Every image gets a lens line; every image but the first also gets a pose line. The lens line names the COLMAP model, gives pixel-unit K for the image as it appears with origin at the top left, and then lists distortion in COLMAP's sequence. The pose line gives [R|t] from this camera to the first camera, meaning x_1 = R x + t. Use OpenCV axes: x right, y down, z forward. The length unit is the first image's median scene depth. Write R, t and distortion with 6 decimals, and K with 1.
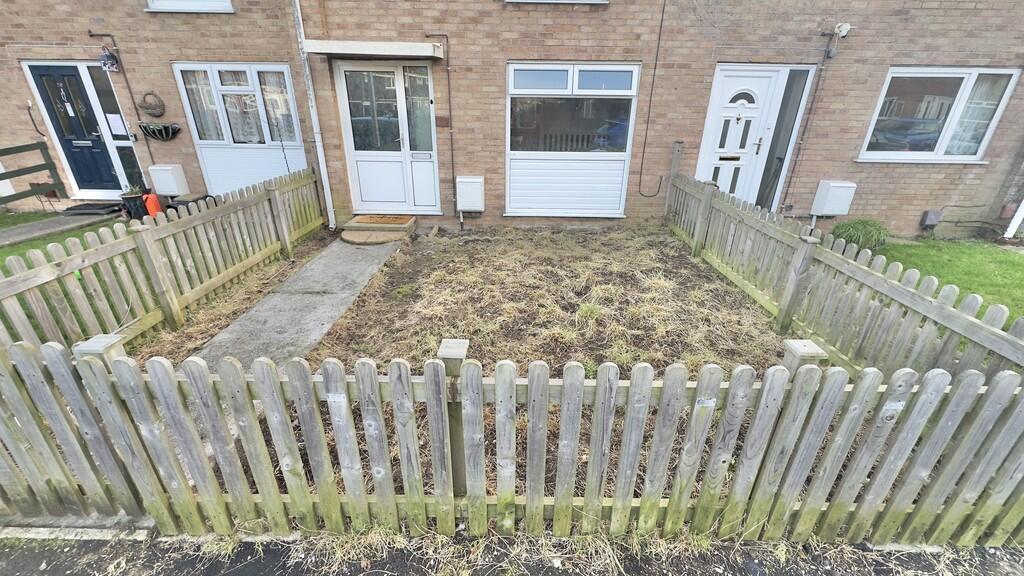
lens RADIAL K [[407.2, 0, 511.1], [0, 407.2, 287.9], [0, 0, 1]] dist [-0.005028, 0.000997]
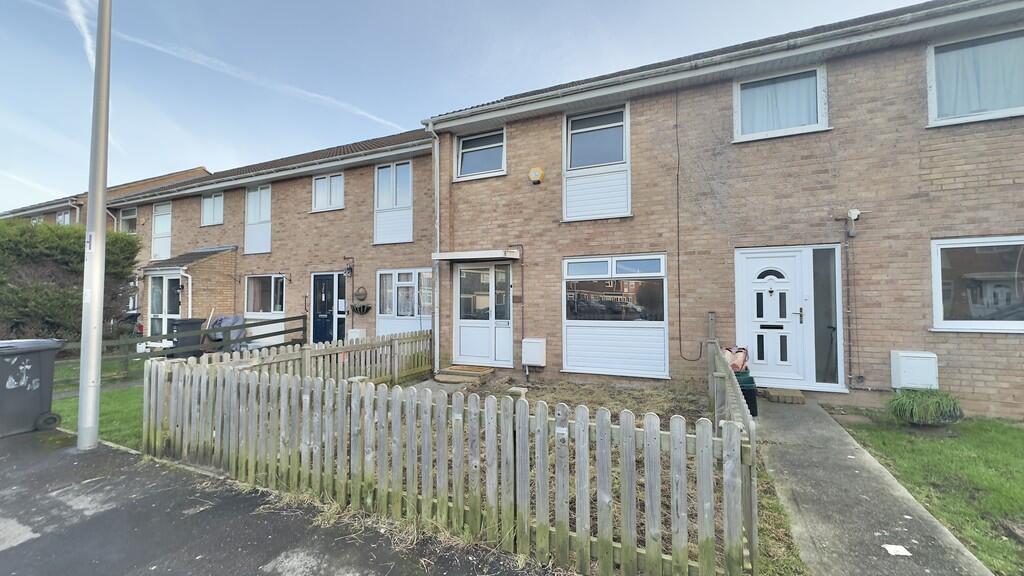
lens RADIAL K [[407.2, 0, 511.1], [0, 407.2, 287.9], [0, 0, 1]] dist [-0.005028, 0.000997]
pose [[0.917271, -0.028659, -0.397230, 0.359406], [-0.147939, 0.901523, -0.406657, 0.117362], [0.369766, 0.431781, 0.822702, -0.150472]]
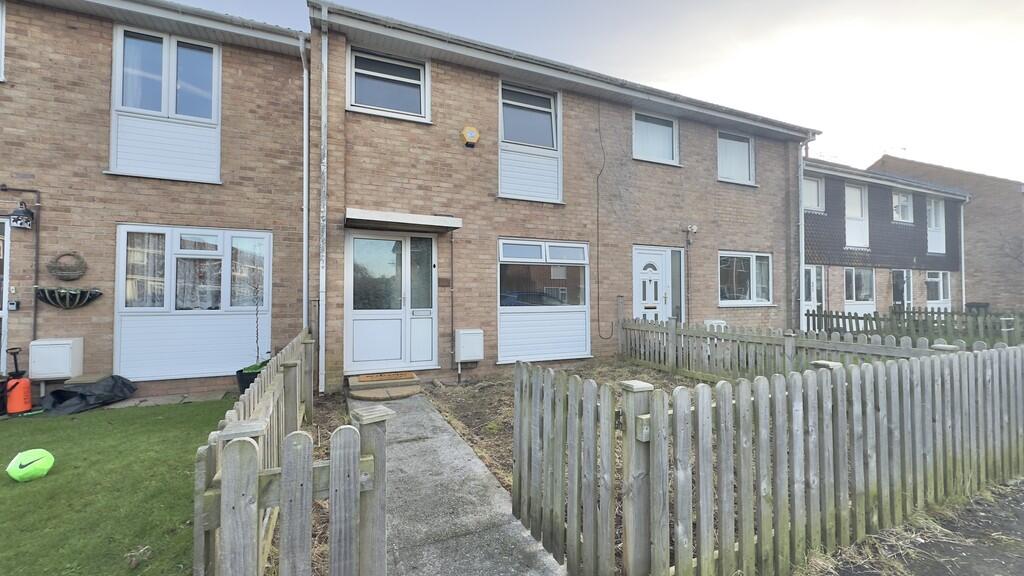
lens RADIAL K [[407.2, 0, 511.1], [0, 407.2, 287.9], [0, 0, 1]] dist [-0.005028, 0.000997]
pose [[0.912729, -0.005421, 0.408529, -0.458050], [0.179740, 0.903281, -0.389585, 0.068919], [-0.366905, 0.429015, 0.825425, 0.027608]]
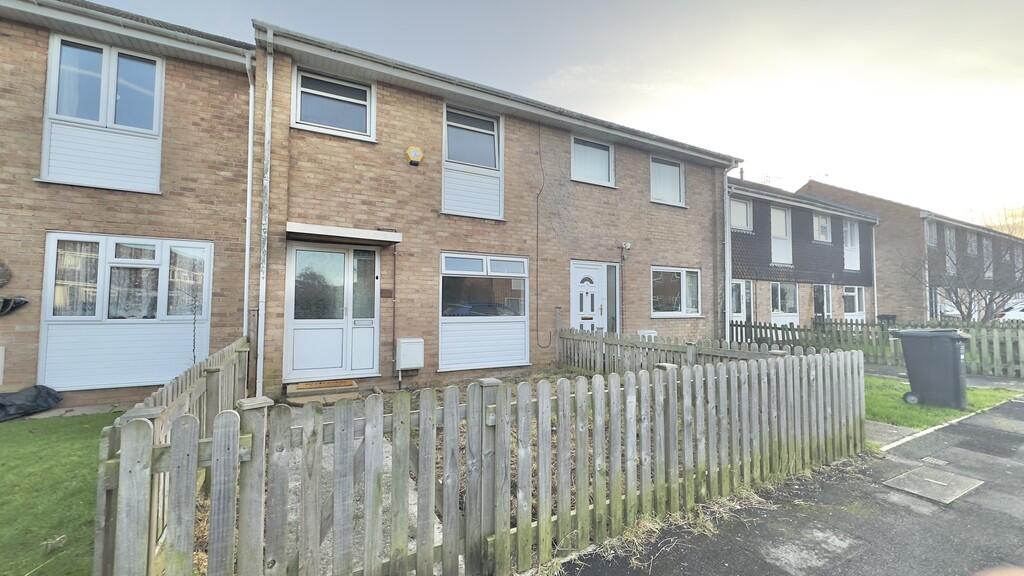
lens RADIAL K [[407.2, 0, 511.1], [0, 407.2, 287.9], [0, 0, 1]] dist [-0.005028, 0.000997]
pose [[0.875737, 0.013667, 0.482594, -0.419296], [0.203859, 0.895647, -0.395296, 0.106653], [-0.437636, 0.444557, 0.781565, -0.064158]]
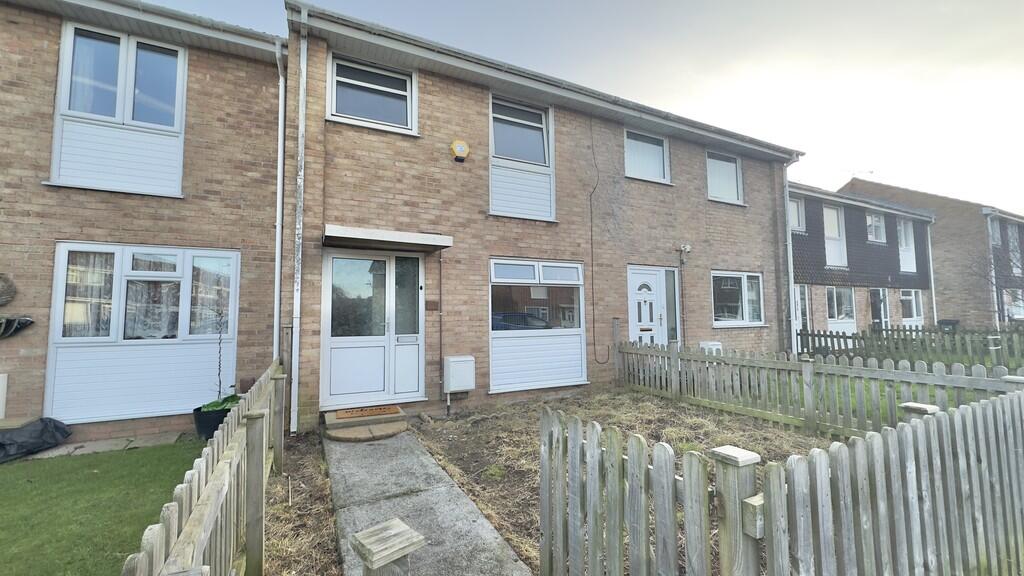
lens RADIAL K [[407.2, 0, 511.1], [0, 407.2, 287.9], [0, 0, 1]] dist [-0.005028, 0.000997]
pose [[0.889168, 0.010042, 0.457470, -0.462572], [0.207172, 0.882586, -0.422046, 0.023824], [-0.407995, 0.470044, 0.782687, 0.101690]]
